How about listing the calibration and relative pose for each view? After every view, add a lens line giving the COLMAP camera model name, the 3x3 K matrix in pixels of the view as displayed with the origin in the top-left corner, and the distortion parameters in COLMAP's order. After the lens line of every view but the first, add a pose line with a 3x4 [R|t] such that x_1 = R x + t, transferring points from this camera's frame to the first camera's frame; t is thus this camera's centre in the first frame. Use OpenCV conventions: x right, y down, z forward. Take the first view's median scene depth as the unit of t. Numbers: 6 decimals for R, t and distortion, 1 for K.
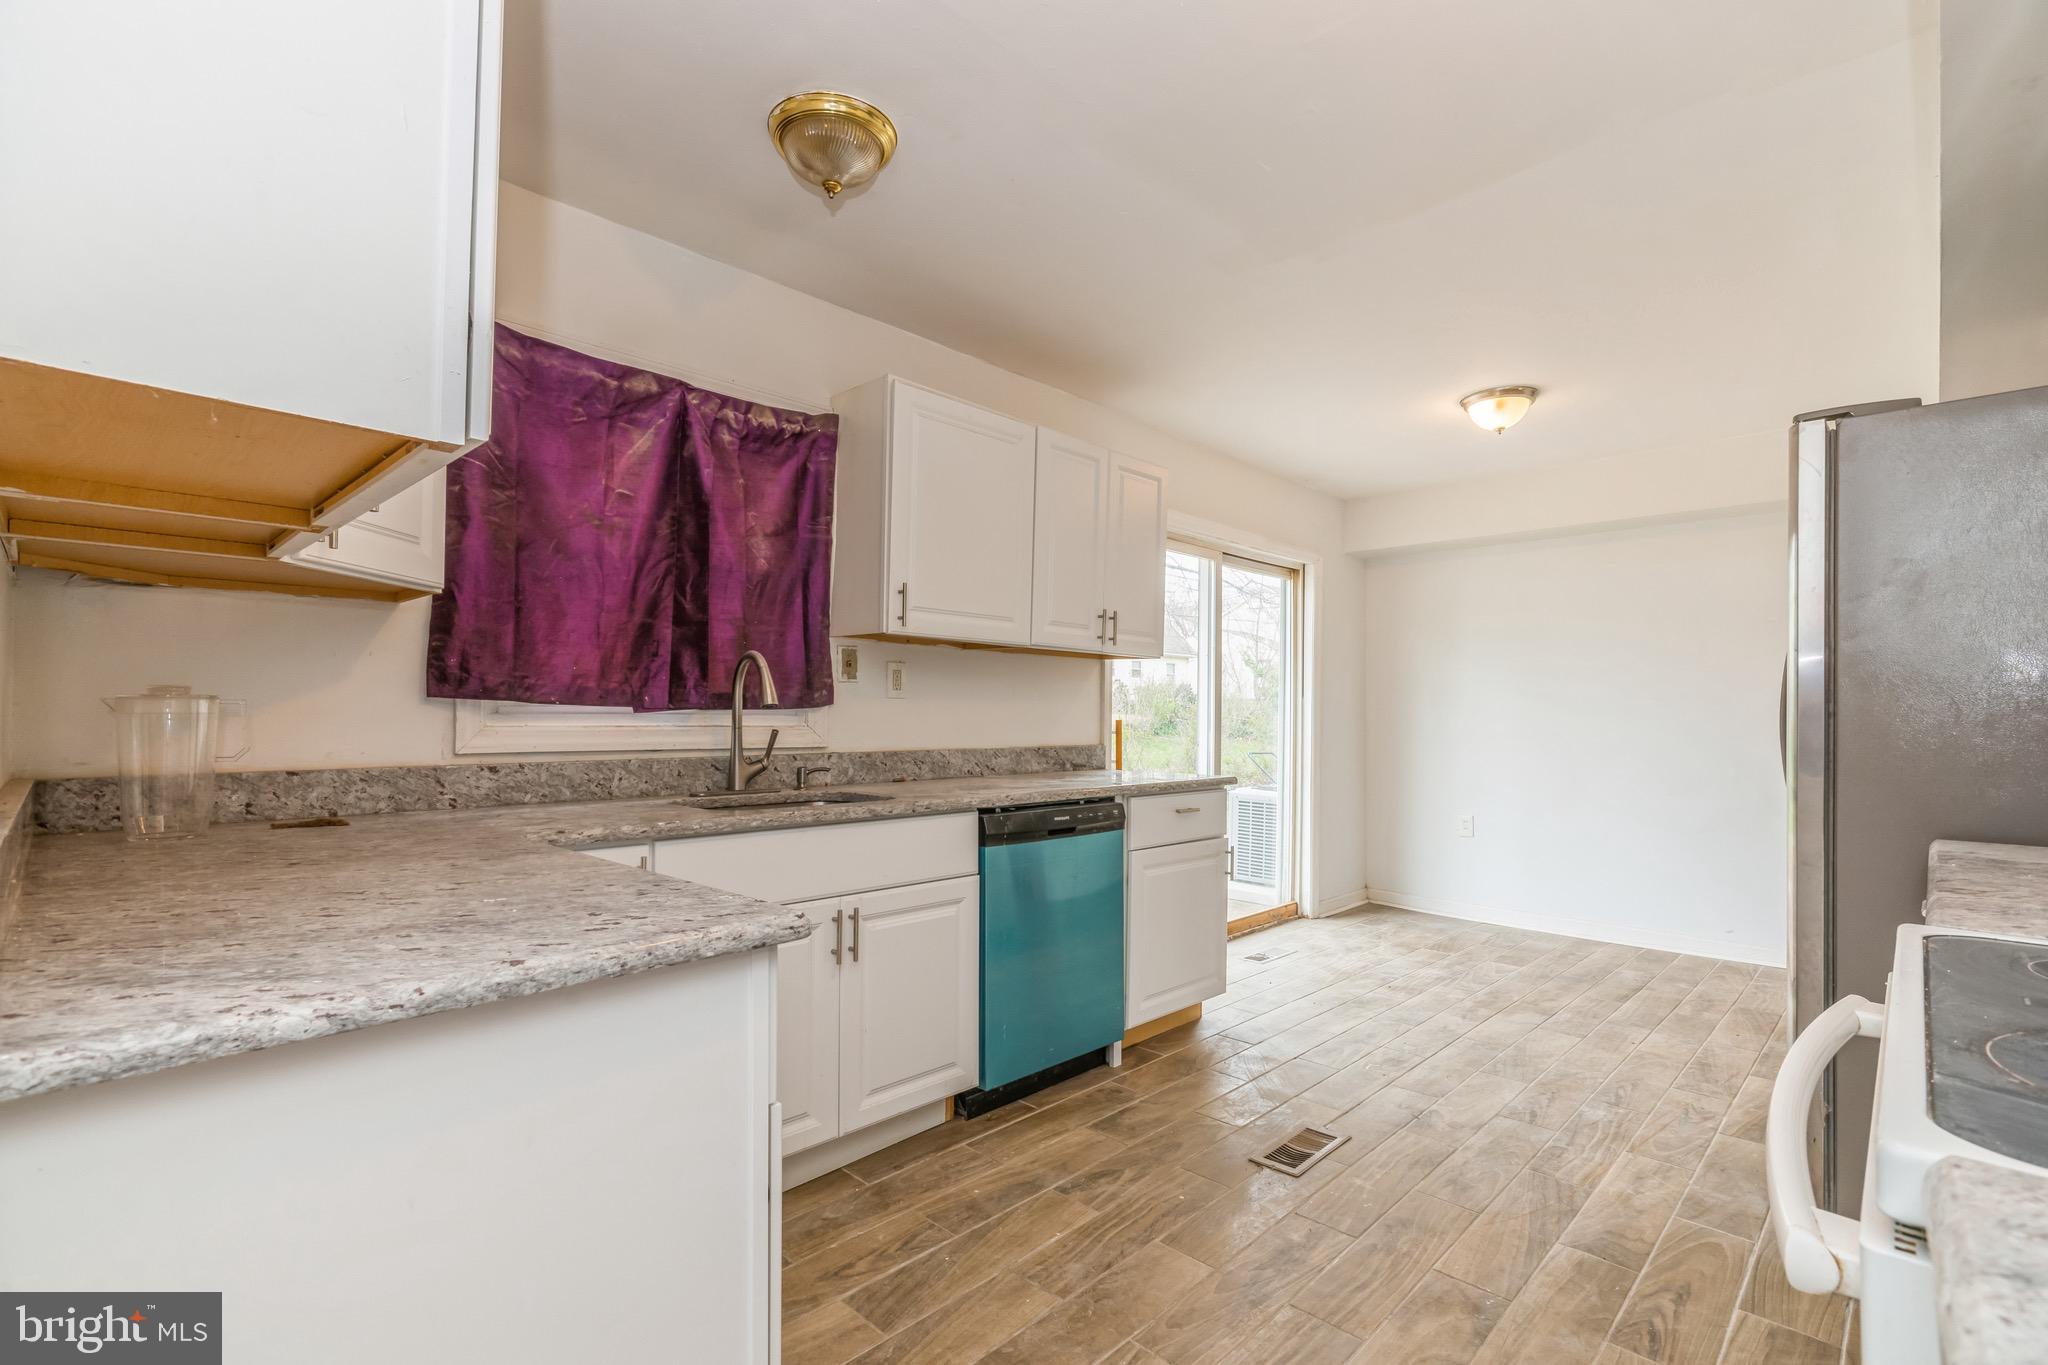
lens RADIAL K [[945.4, 0, 1024.4], [0, 945.4, 694.7], [0, 0, 1]] dist [-0.007416, 0.001591]
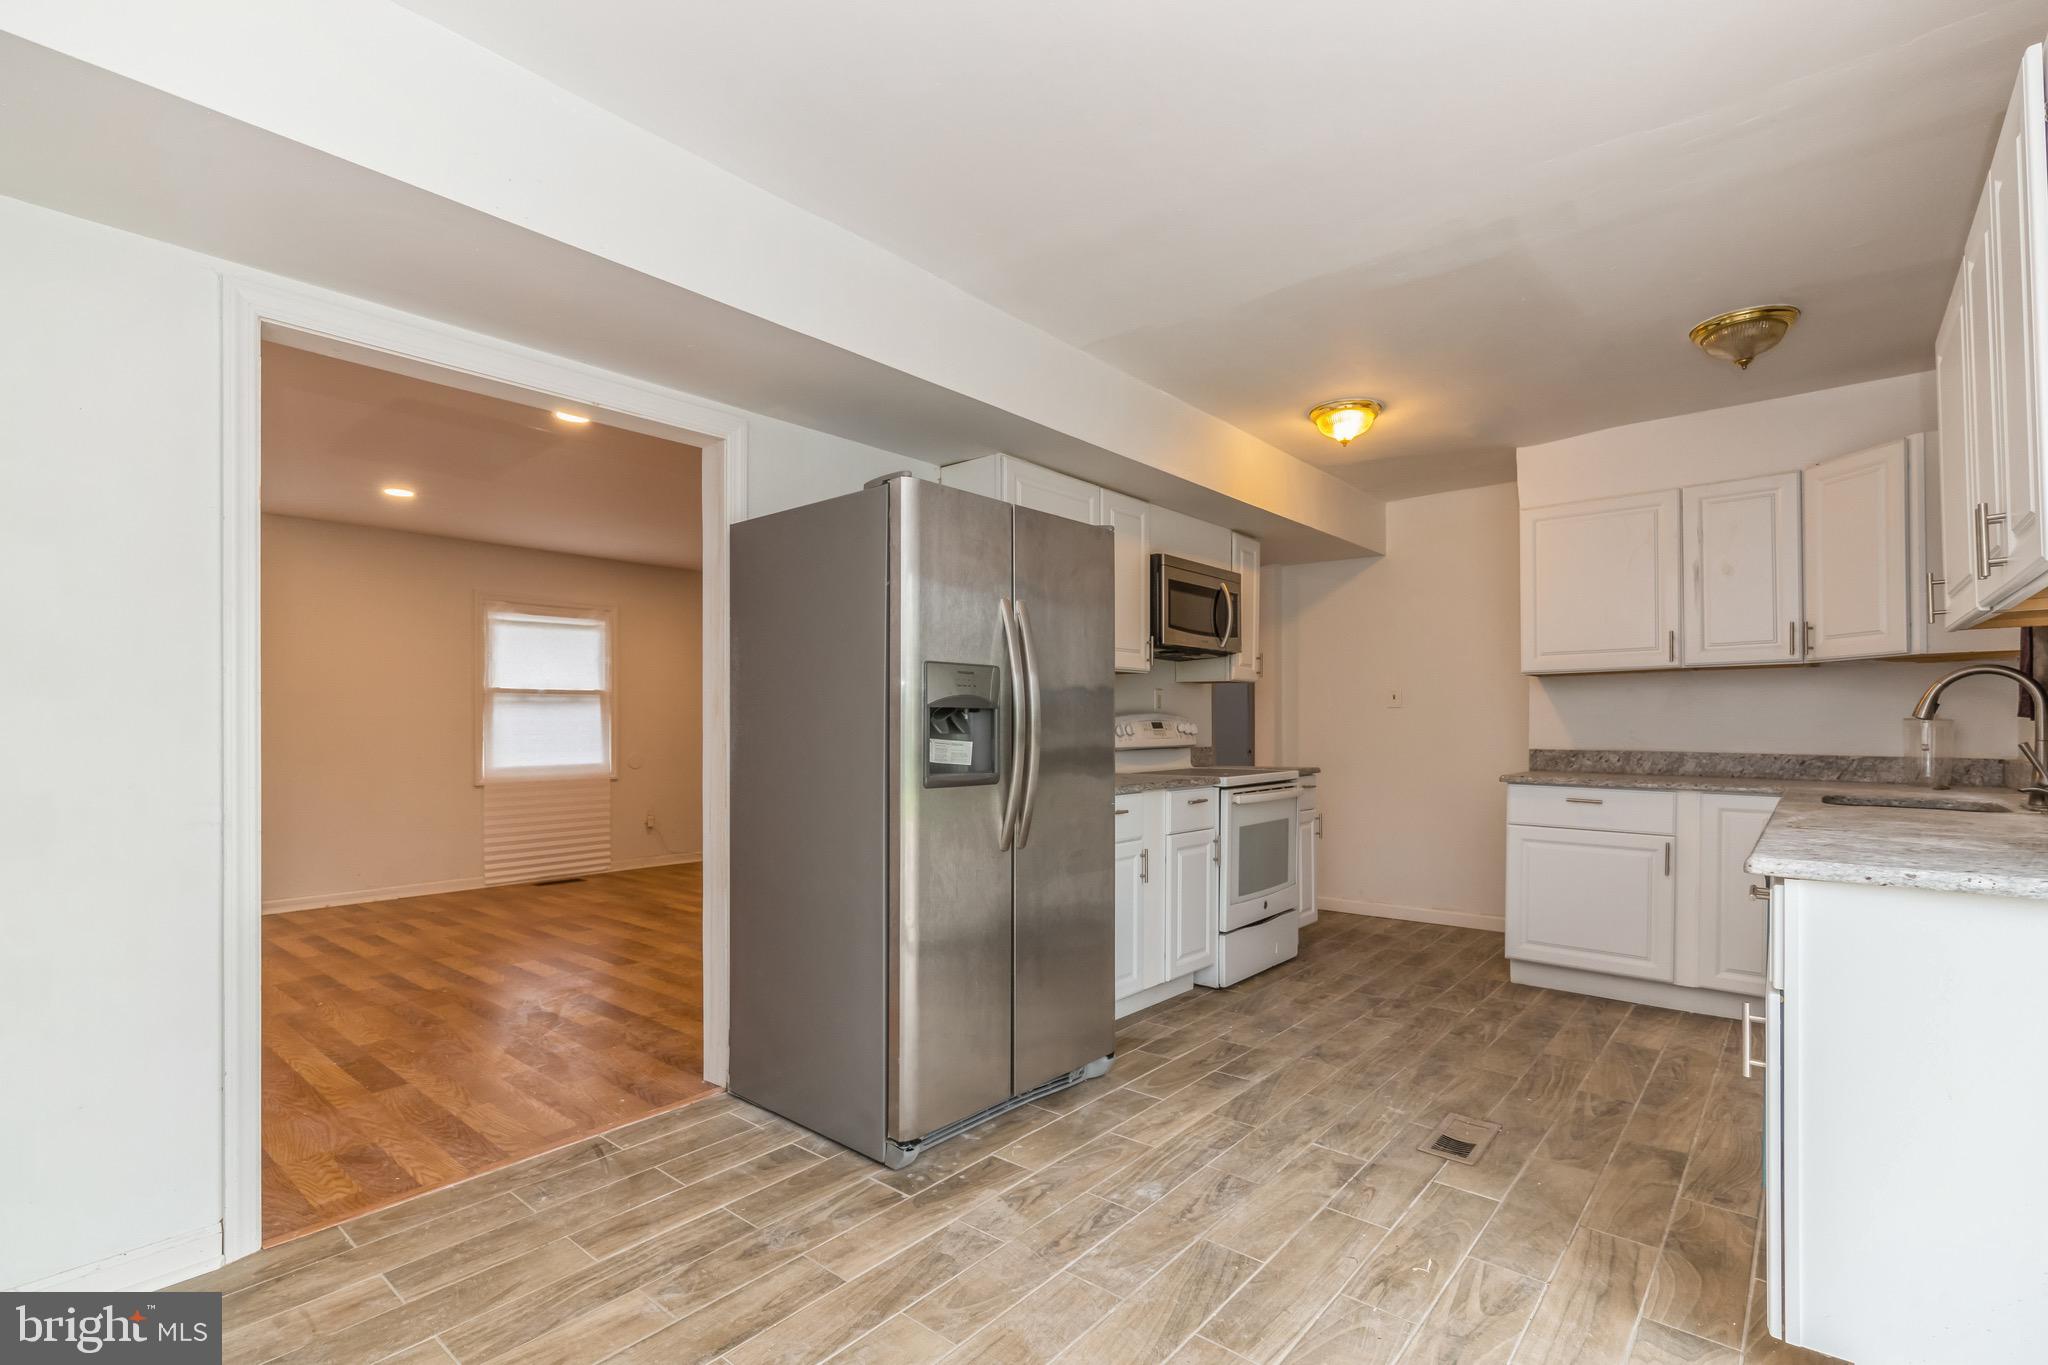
lens RADIAL K [[945.4, 0, 1011.7], [0, 945.4, 715.5], [0, 0, 1]] dist [-0.007416, 0.001591]
pose [[-0.998352, -0.010863, -0.056352, 0.913464], [-0.009301, 0.999567, -0.027899, 0.047409], [0.056631, -0.027329, -0.998021, 2.166422]]
